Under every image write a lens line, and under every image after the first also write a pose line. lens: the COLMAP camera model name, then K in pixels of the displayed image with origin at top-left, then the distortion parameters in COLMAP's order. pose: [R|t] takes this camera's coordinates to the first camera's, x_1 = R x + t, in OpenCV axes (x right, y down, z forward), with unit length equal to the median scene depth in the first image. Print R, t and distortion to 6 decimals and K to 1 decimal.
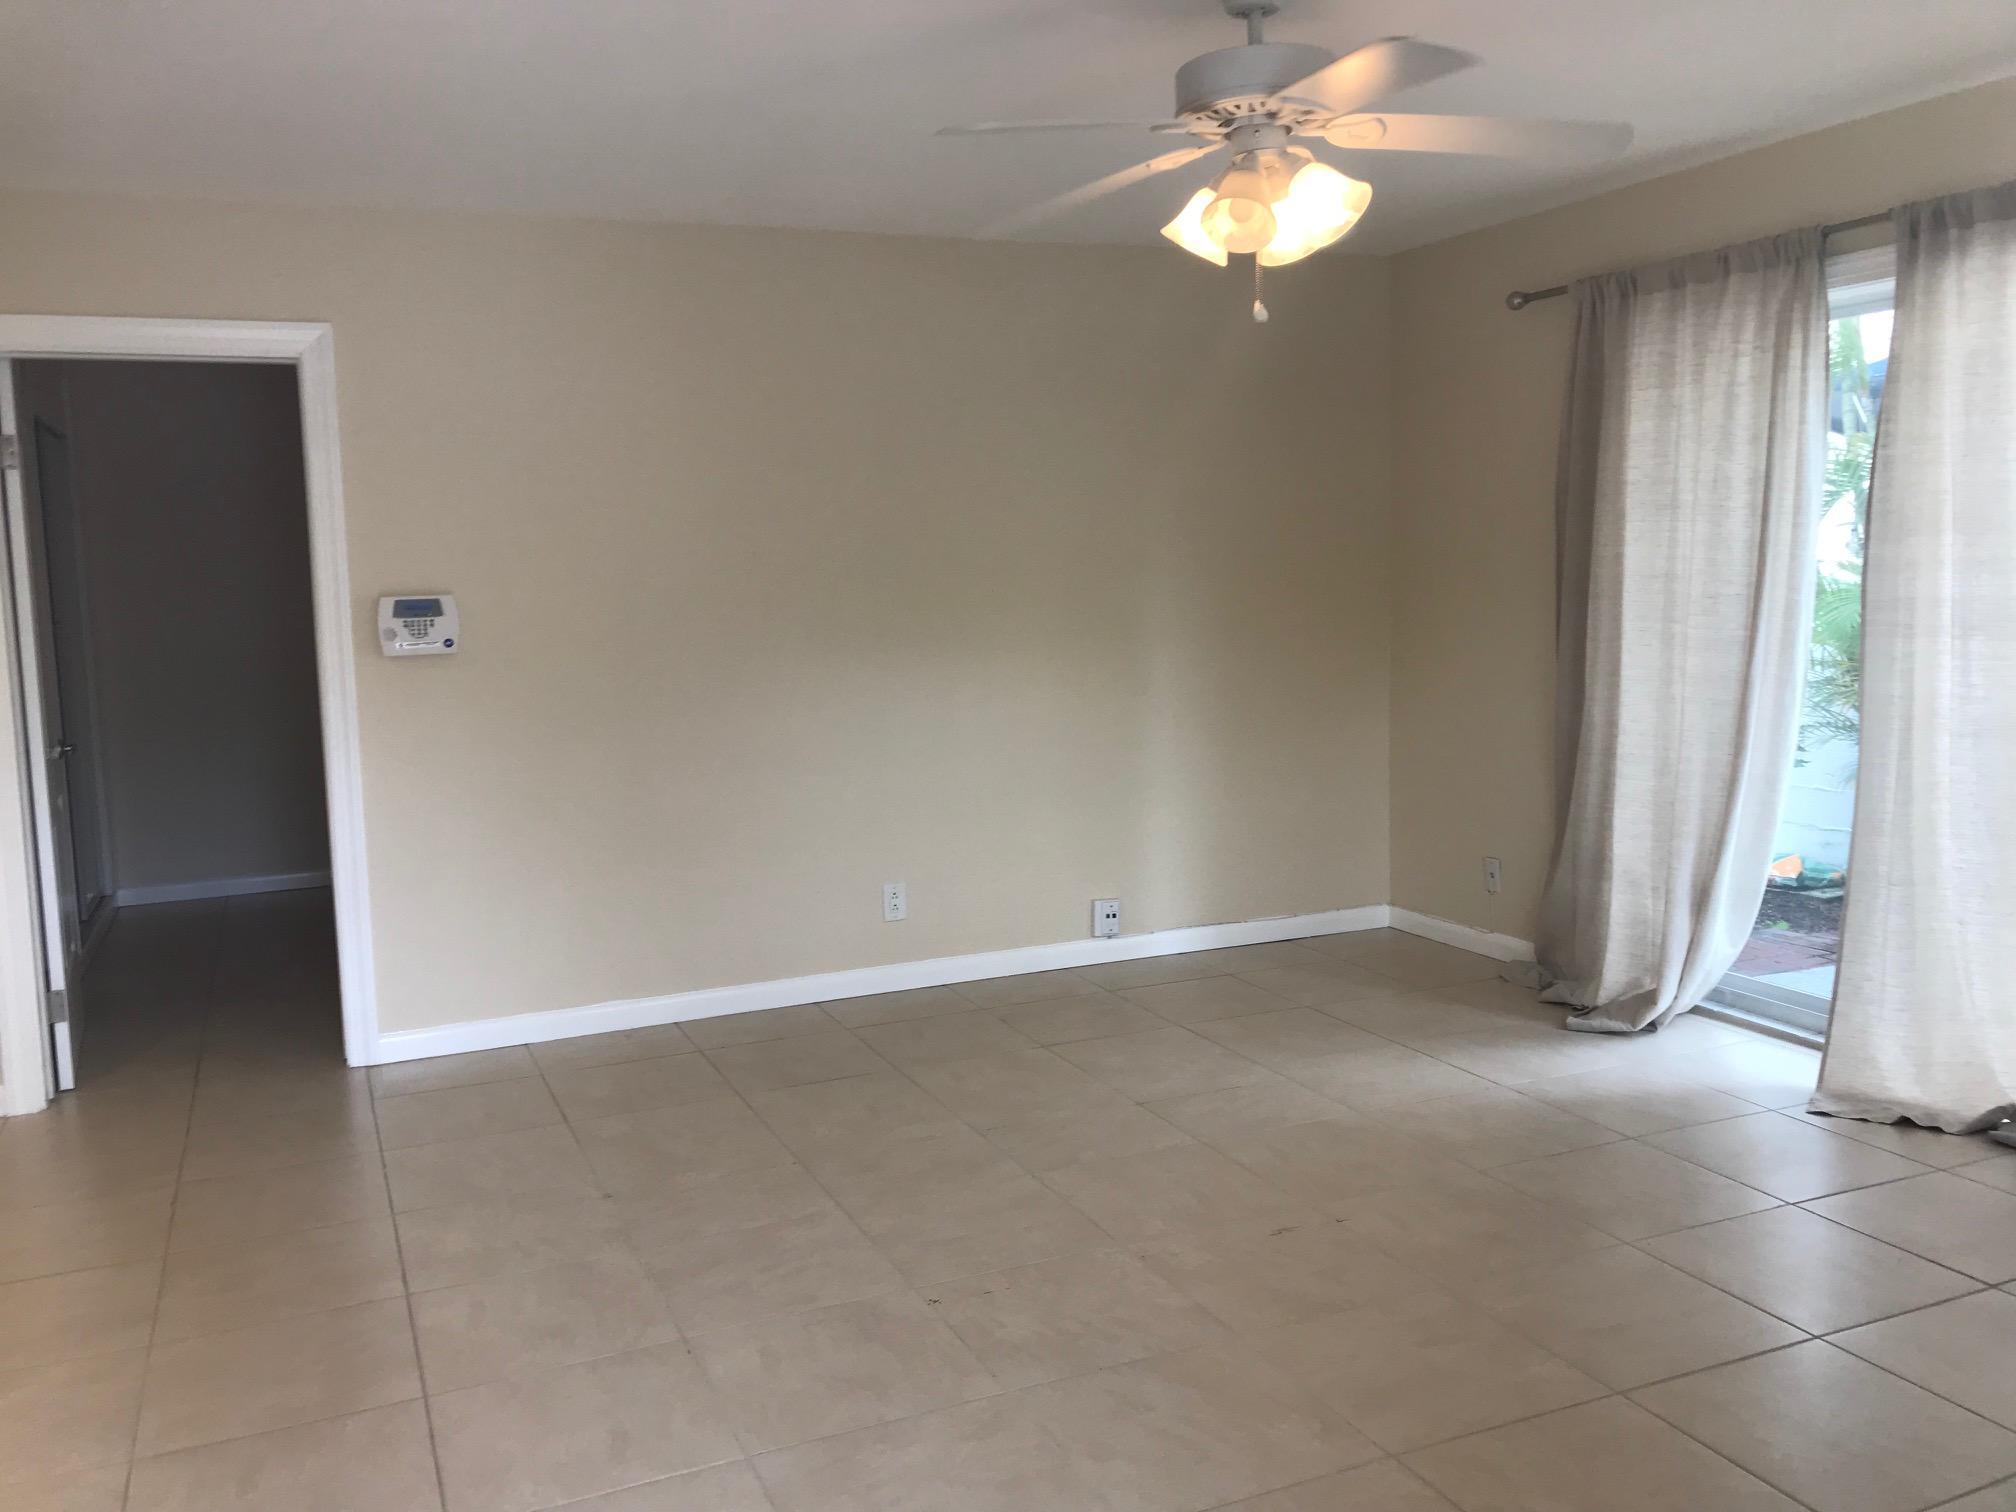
lens RADIAL K [[1684.2, 0, 1008.0], [0, 1684.2, 756.0], [0, 0, 1]] dist [0.003851, 0.005506]
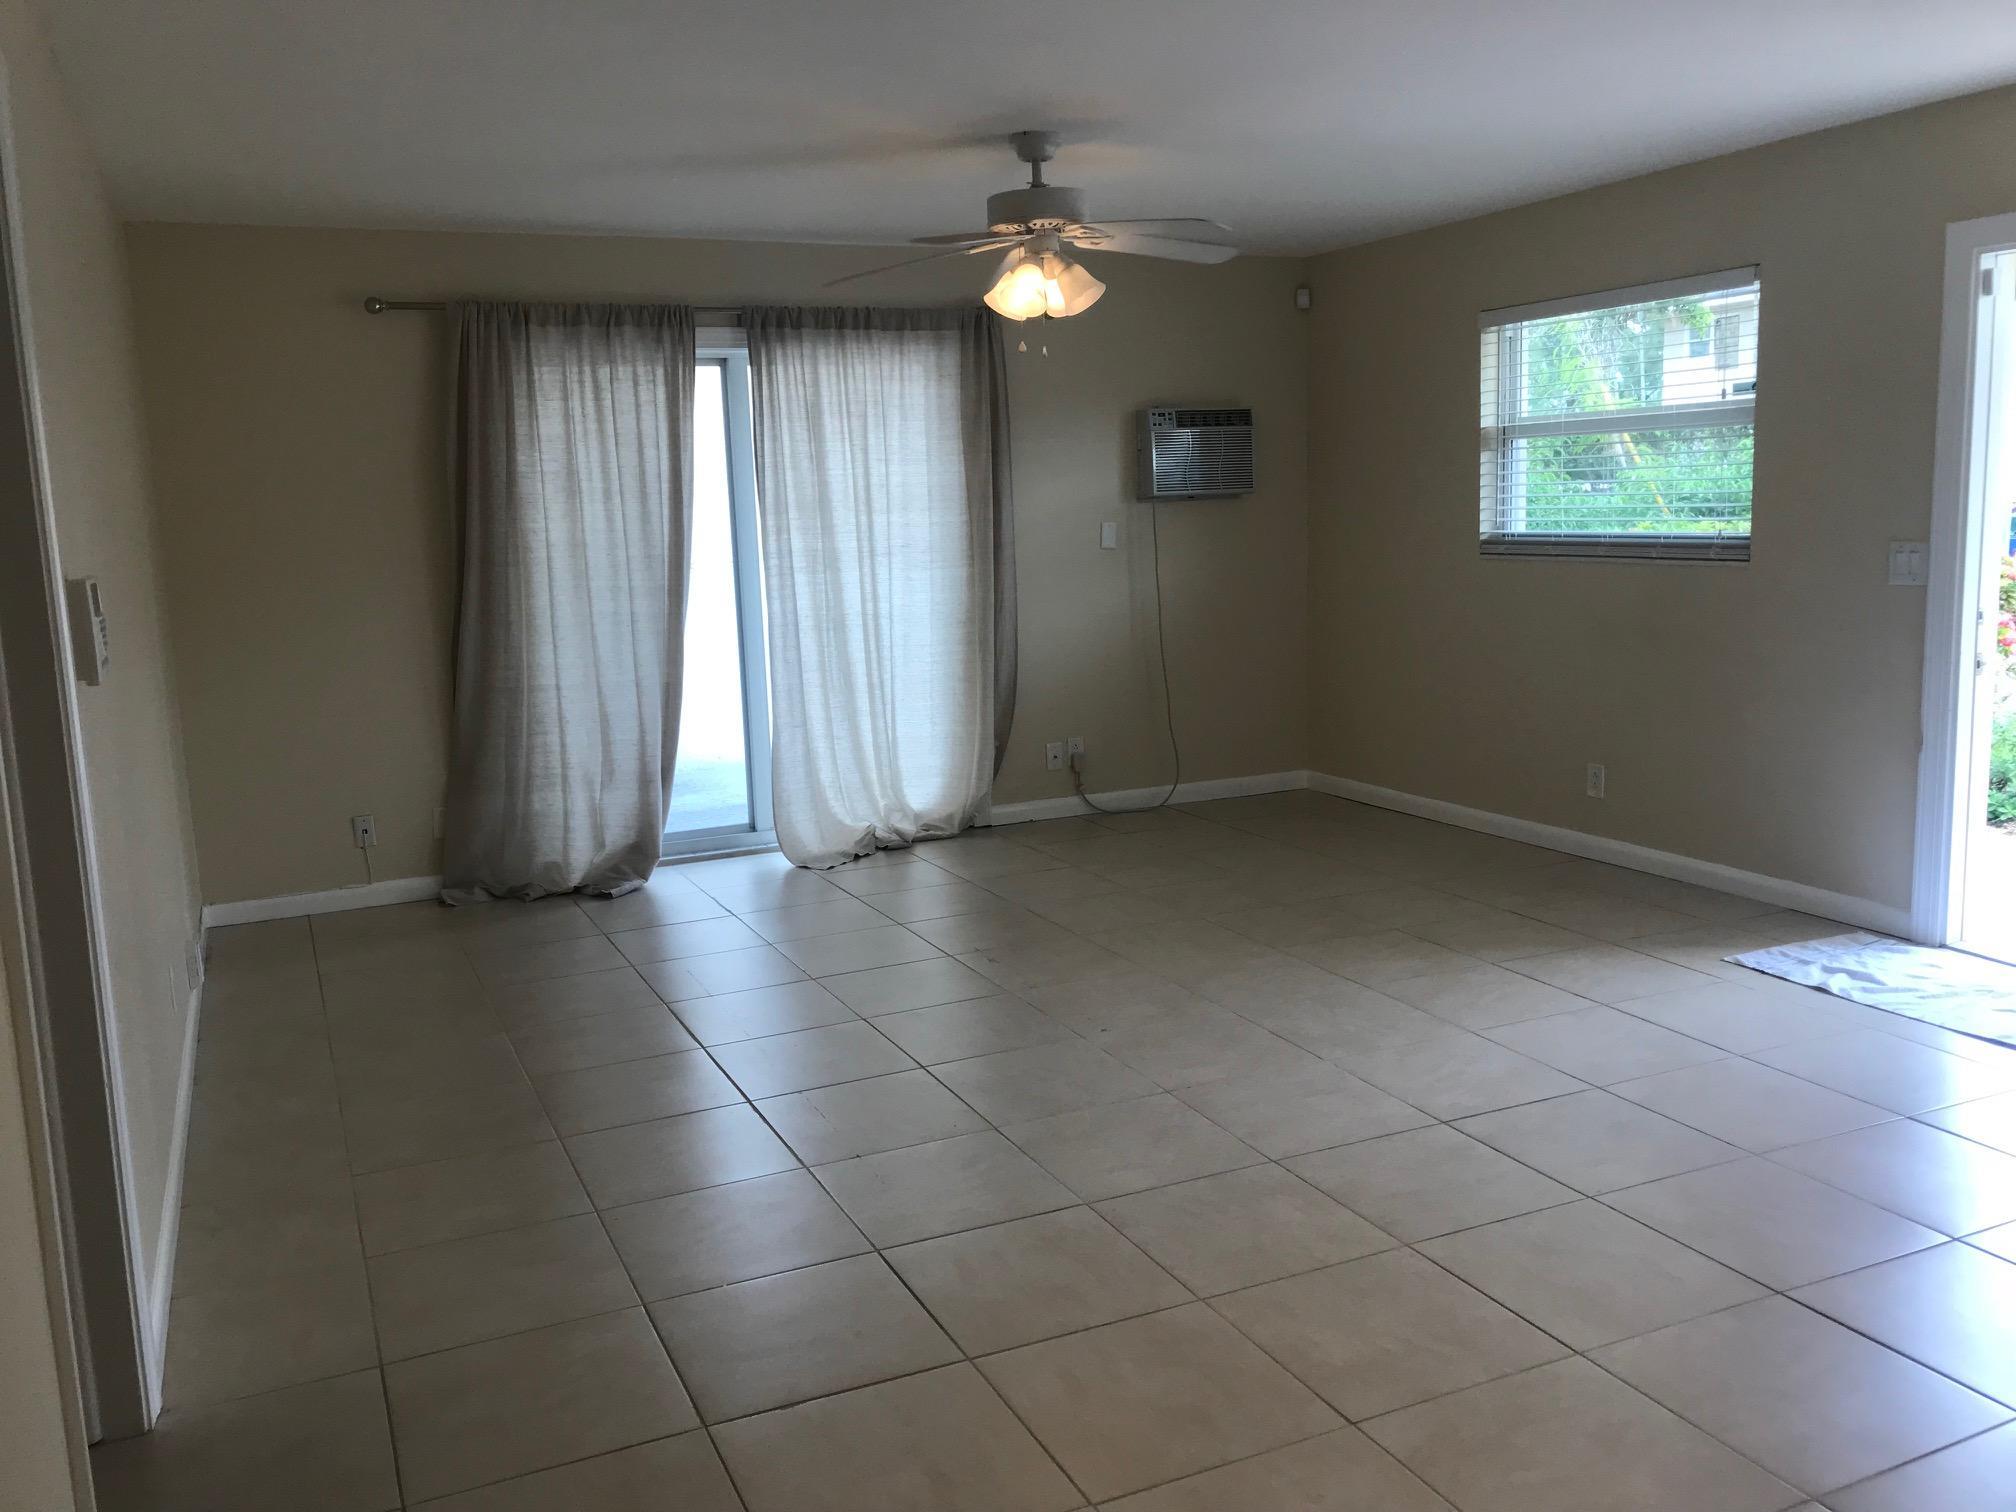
lens RADIAL K [[1646.2, 0, 999.2], [0, 1646.2, 716.1], [0, 0, 1]] dist [0.115074, 0.000845]
pose [[0.011601, -0.110050, 0.993858, -0.946912], [0.153283, 0.982373, 0.106989, -0.067014], [-0.988114, 0.151101, 0.028266, 0.686573]]
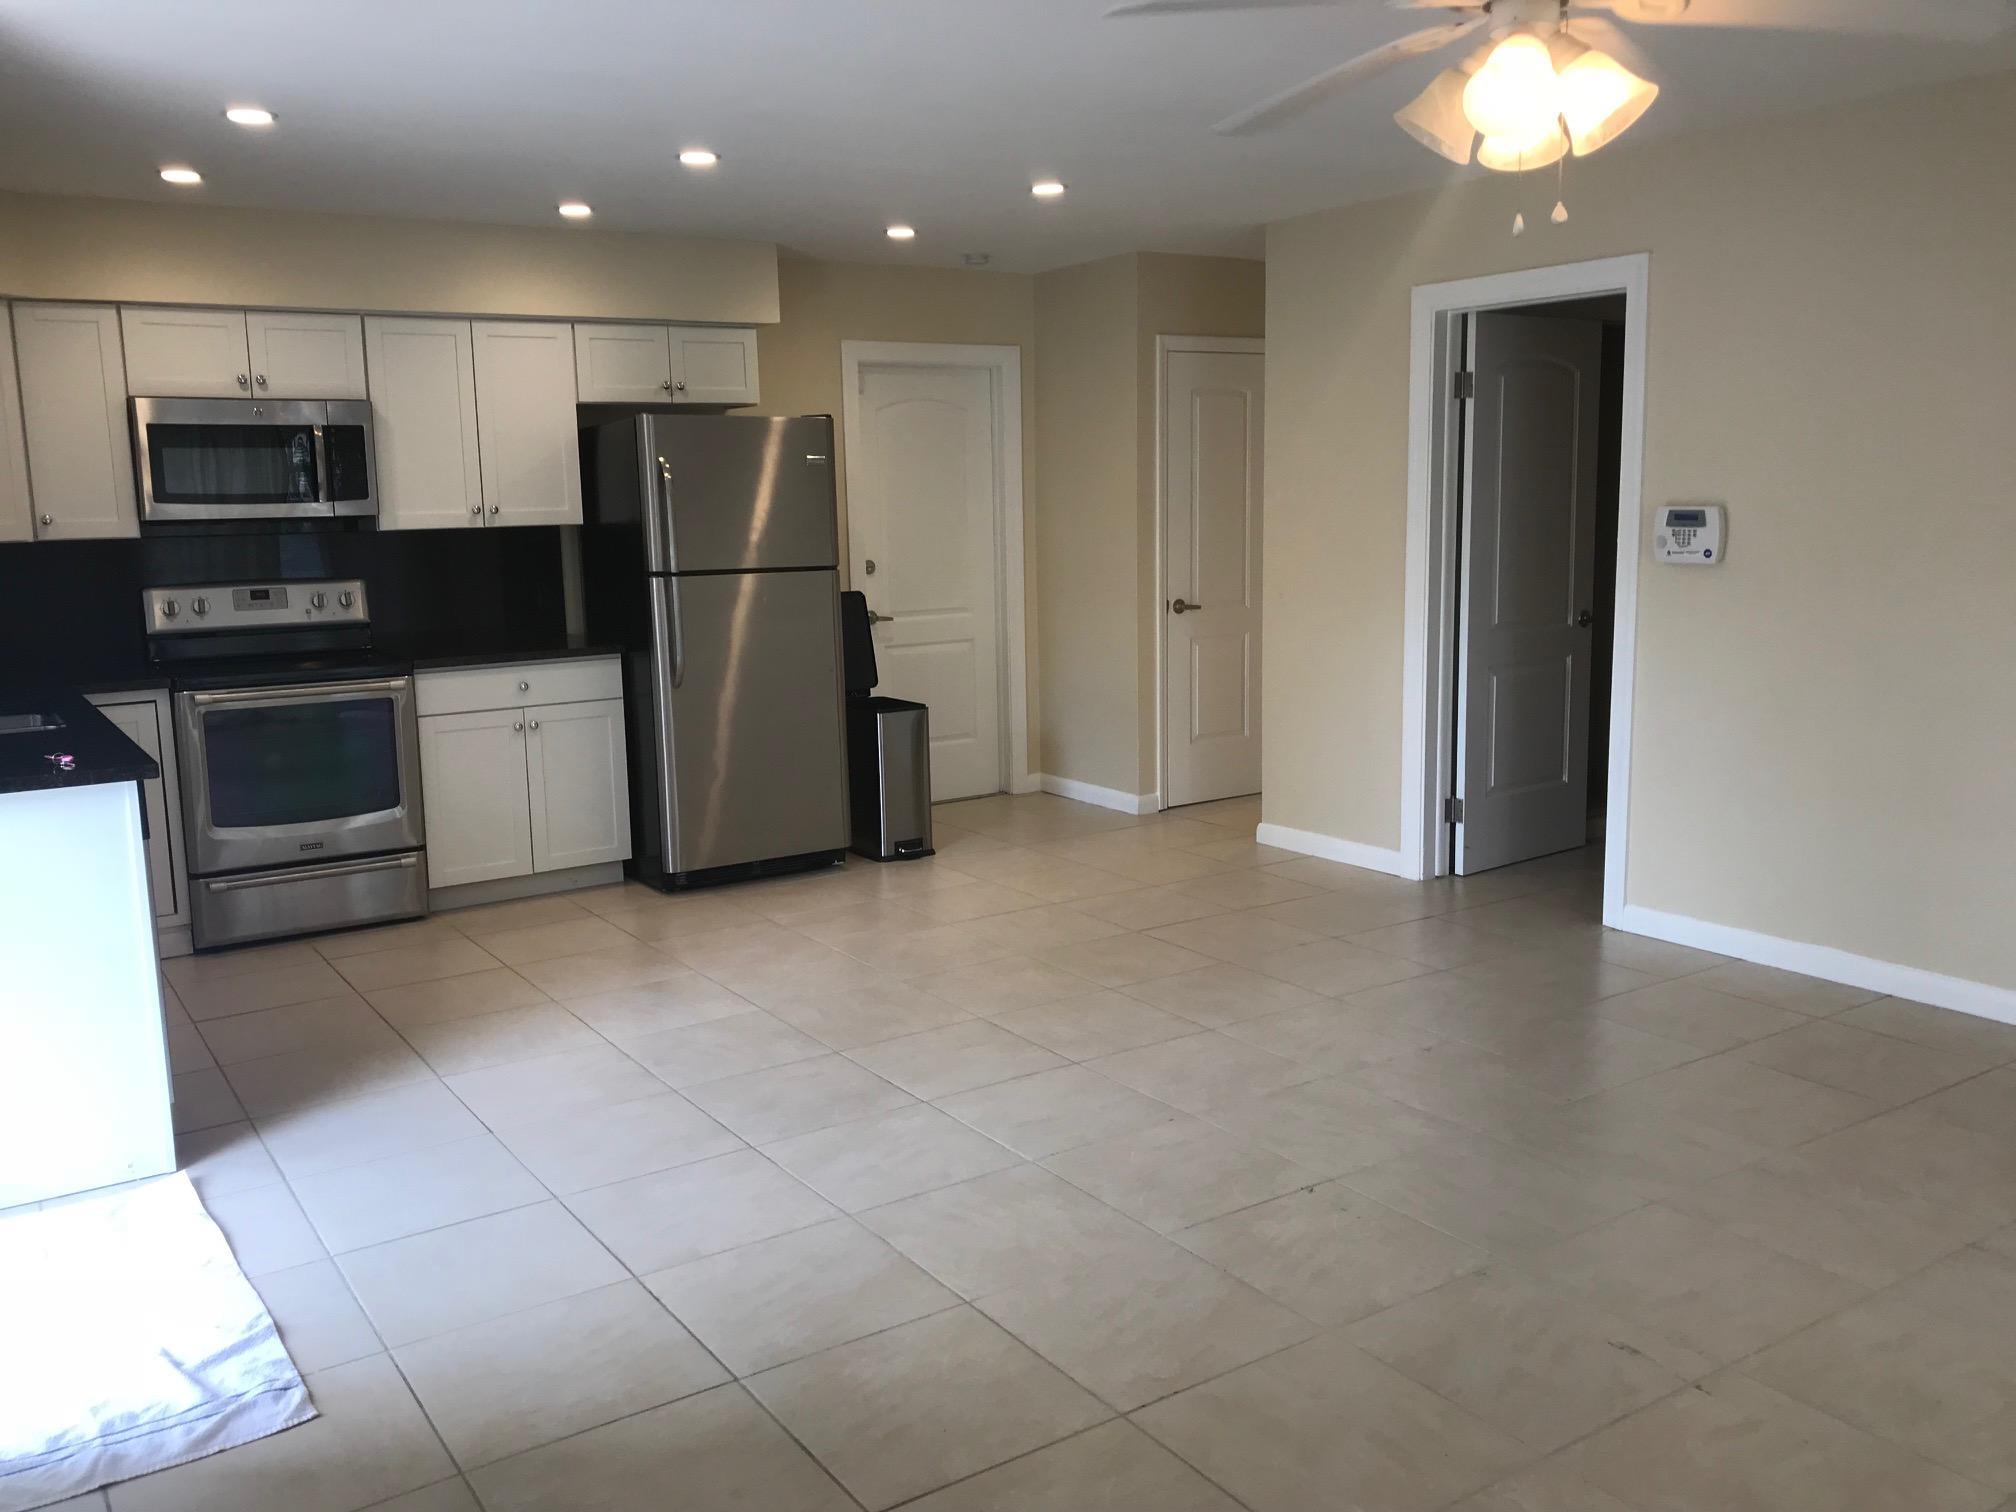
lens RADIAL K [[1684.2, 0, 1008.0], [0, 1684.2, 756.0], [0, 0, 1]] dist [0.003851, 0.005506]
pose [[0.165251, 0.183675, -0.968997, 0.627157], [-0.103325, 0.980323, 0.168201, -0.075515], [0.980824, 0.072326, 0.180977, 0.404152]]
